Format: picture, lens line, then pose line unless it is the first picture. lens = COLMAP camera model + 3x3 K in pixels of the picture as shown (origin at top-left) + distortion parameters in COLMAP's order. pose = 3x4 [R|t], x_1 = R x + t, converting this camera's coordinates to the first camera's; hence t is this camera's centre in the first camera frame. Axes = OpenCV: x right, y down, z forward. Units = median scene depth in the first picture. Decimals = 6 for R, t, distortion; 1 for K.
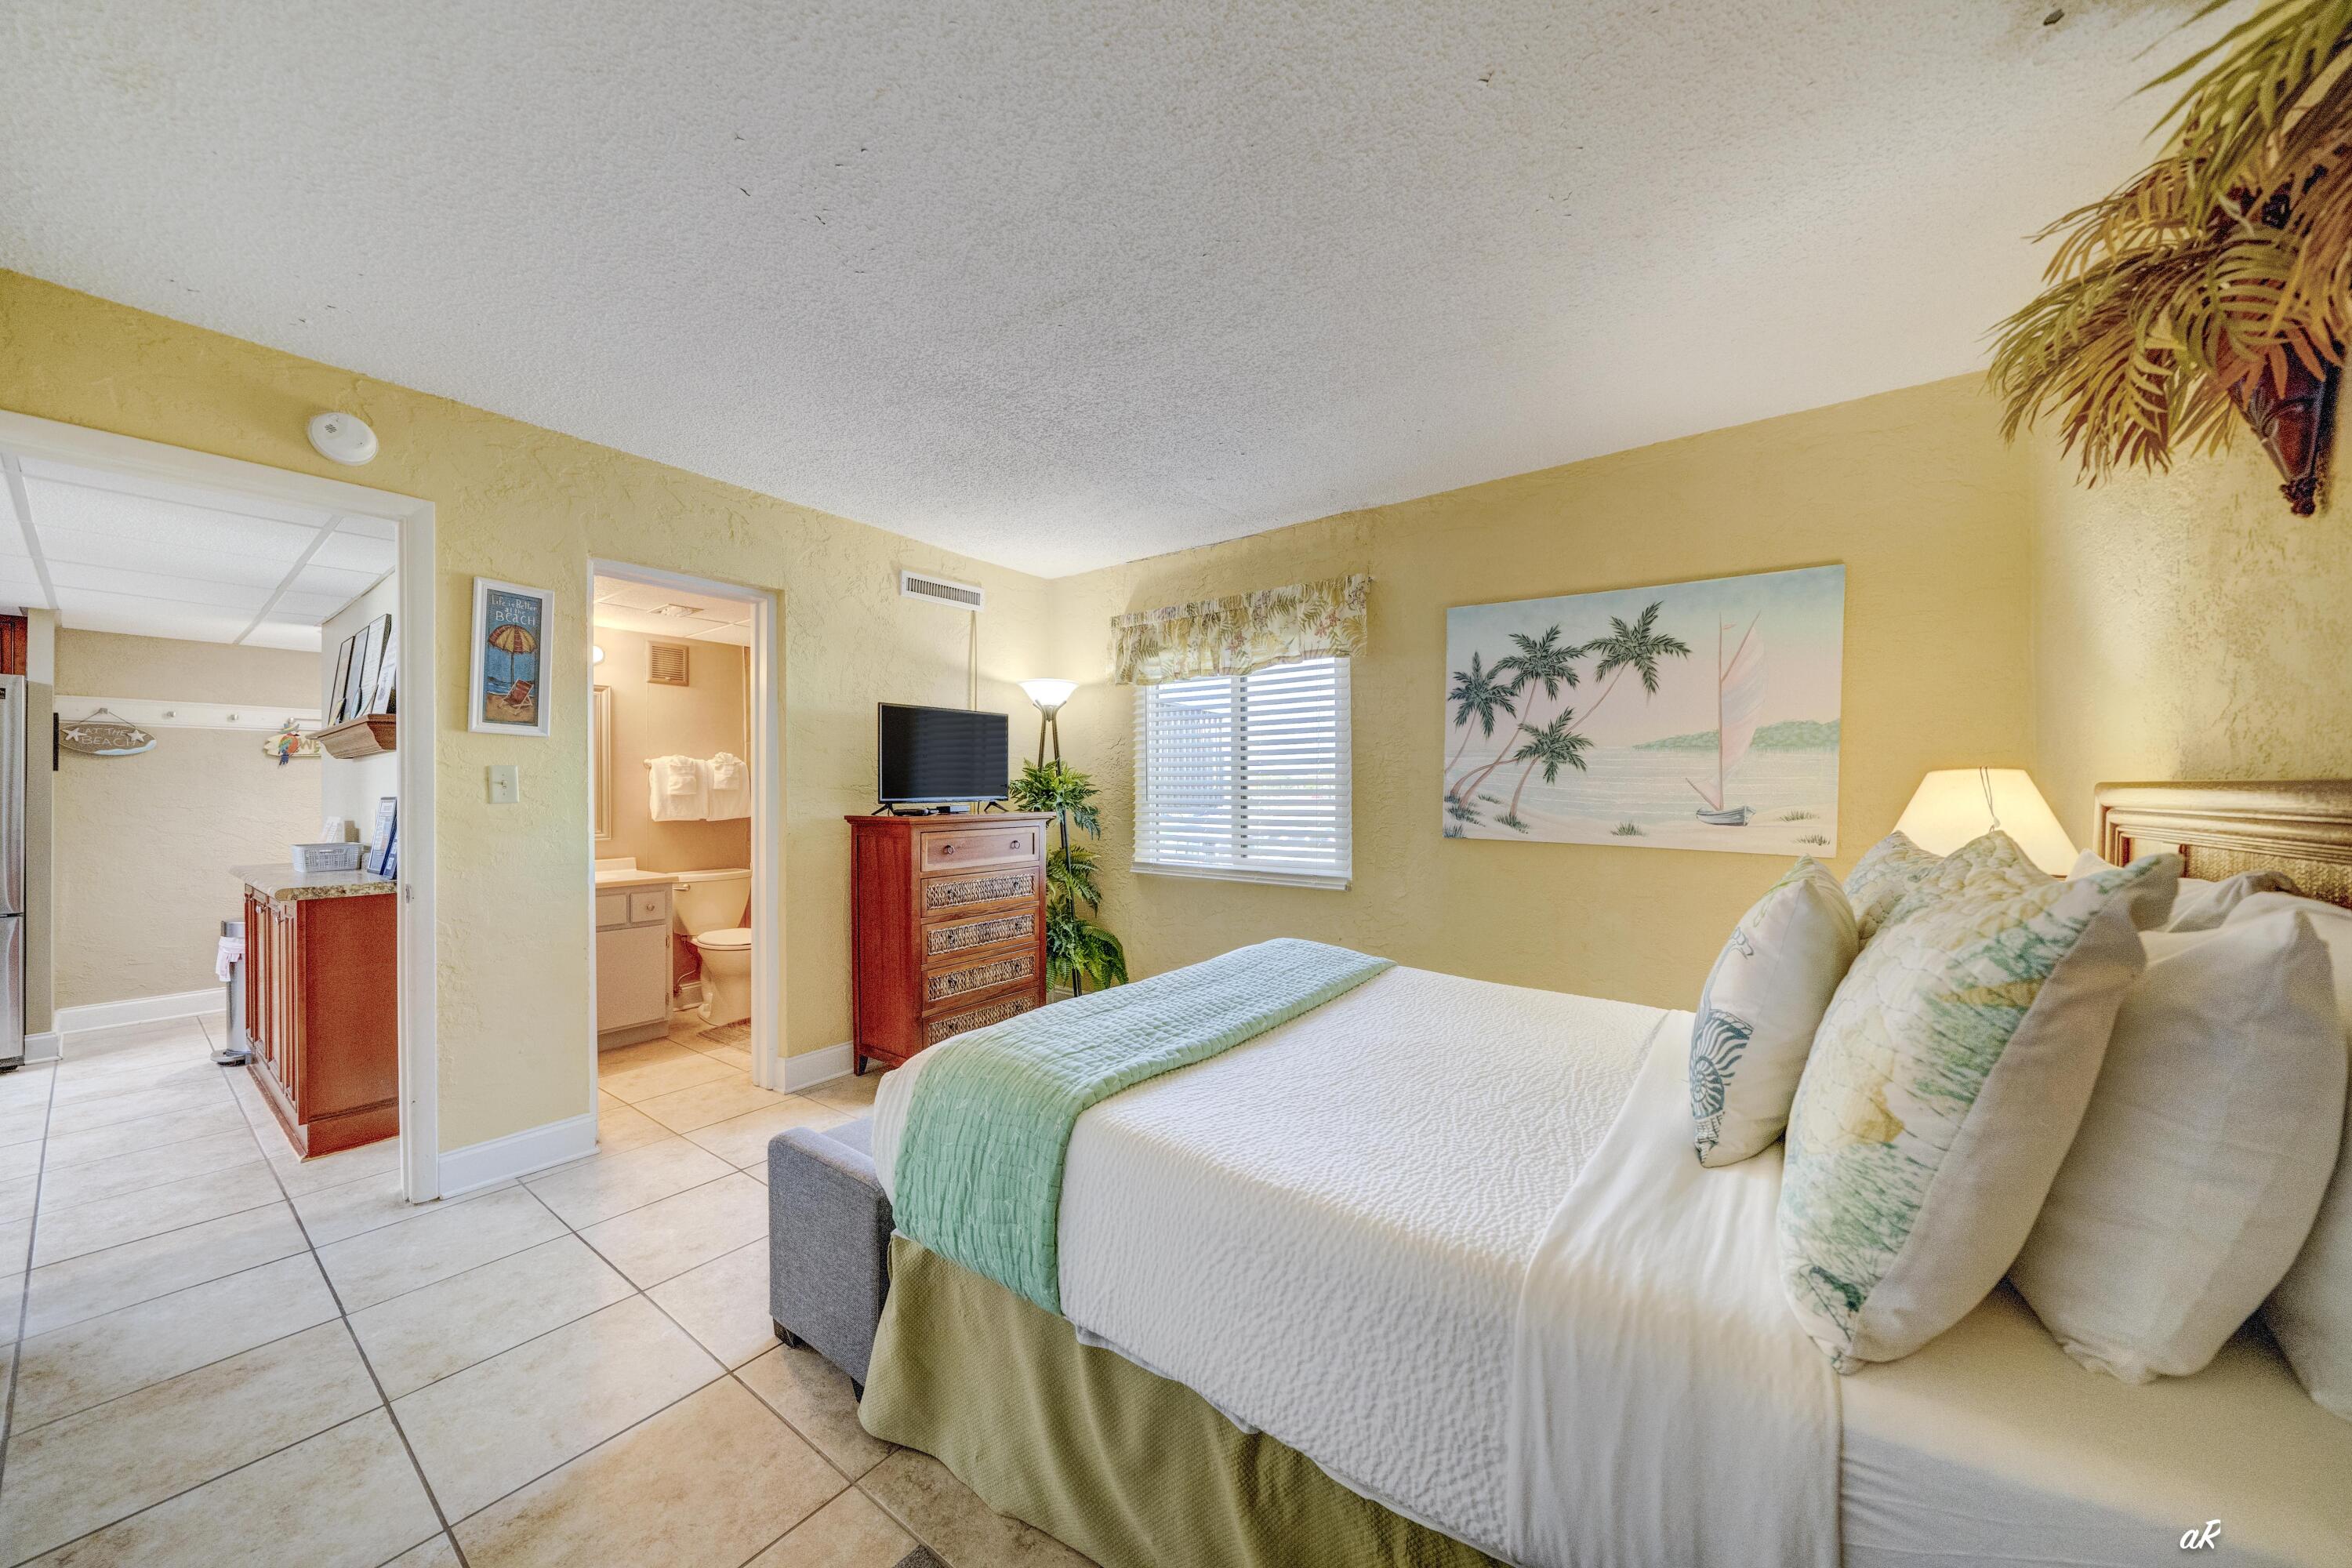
lens RADIAL K [[809.9, 0, 1169.2], [0, 809.9, 791.5], [0, 0, 1]] dist [-0.002690, -0.000170]
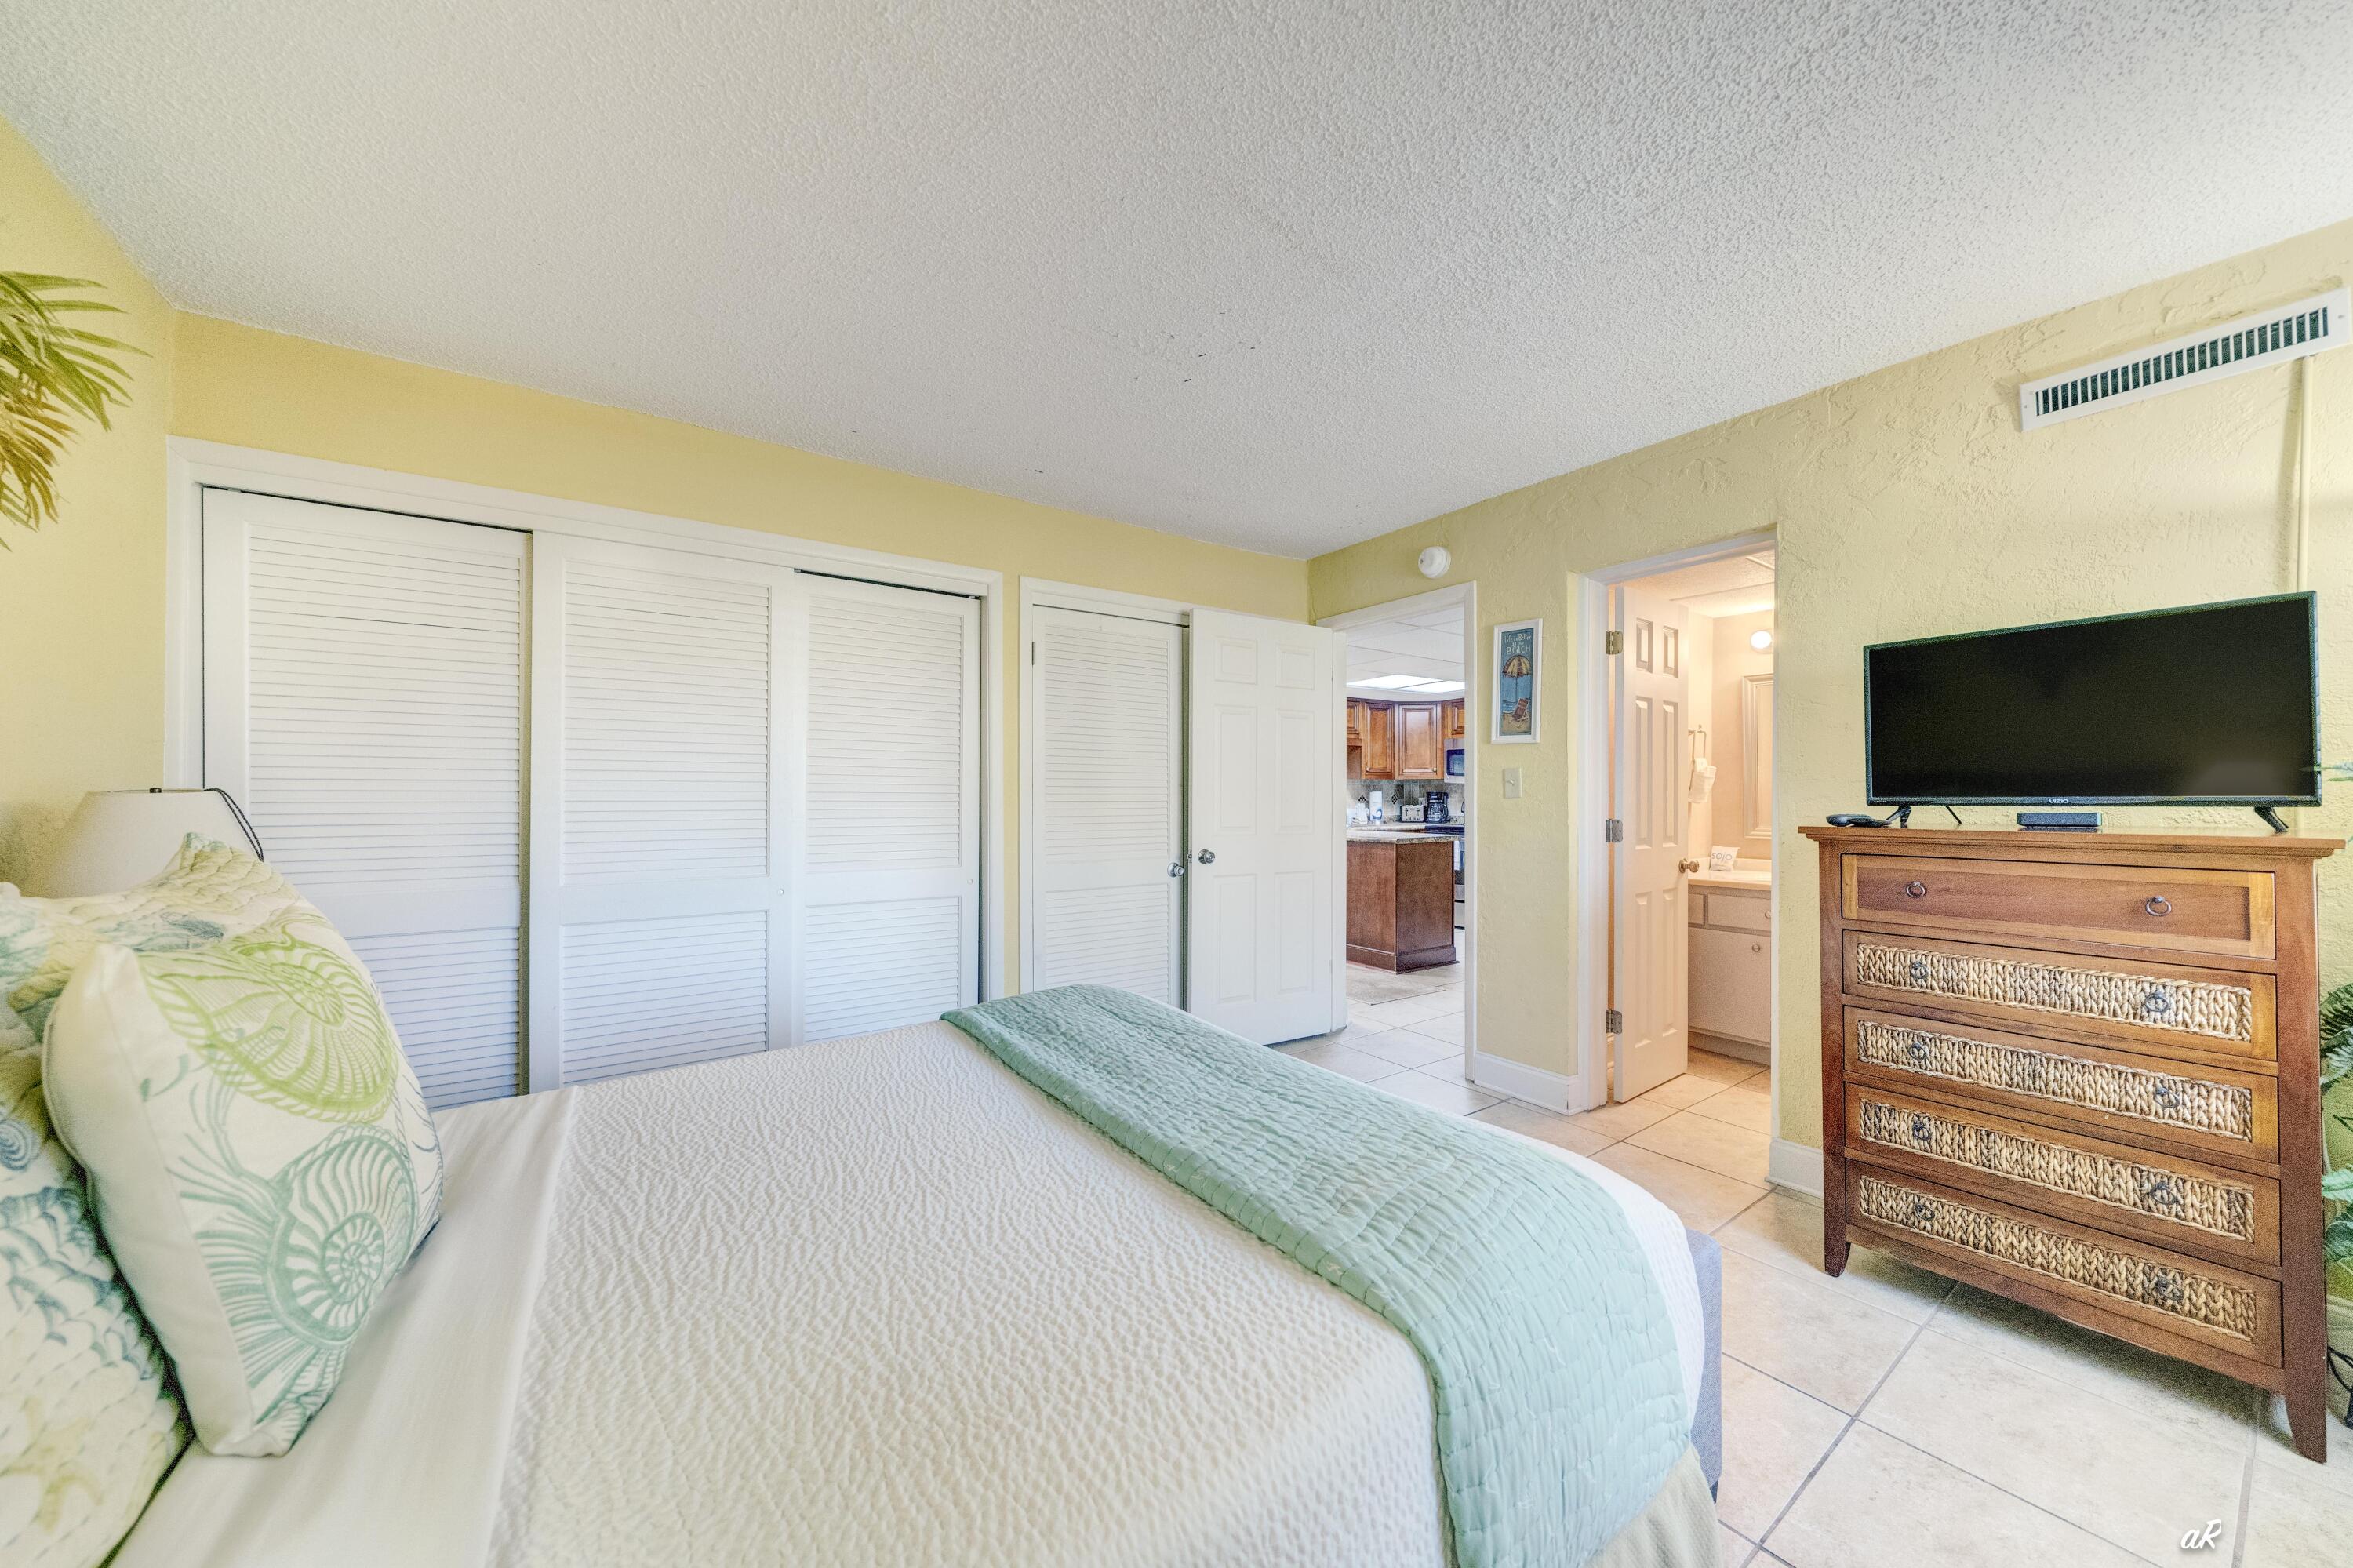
lens RADIAL K [[810.3, 0, 1174.5], [0, 810.3, 793.2], [0, 0, 1]] dist [-0.002690, -0.000170]
pose [[-0.310192, 0.005361, -0.950659, 0.533879], [0.008298, 0.999961, 0.002932, -0.001285], [0.950638, -0.006979, -0.310225, 0.876793]]
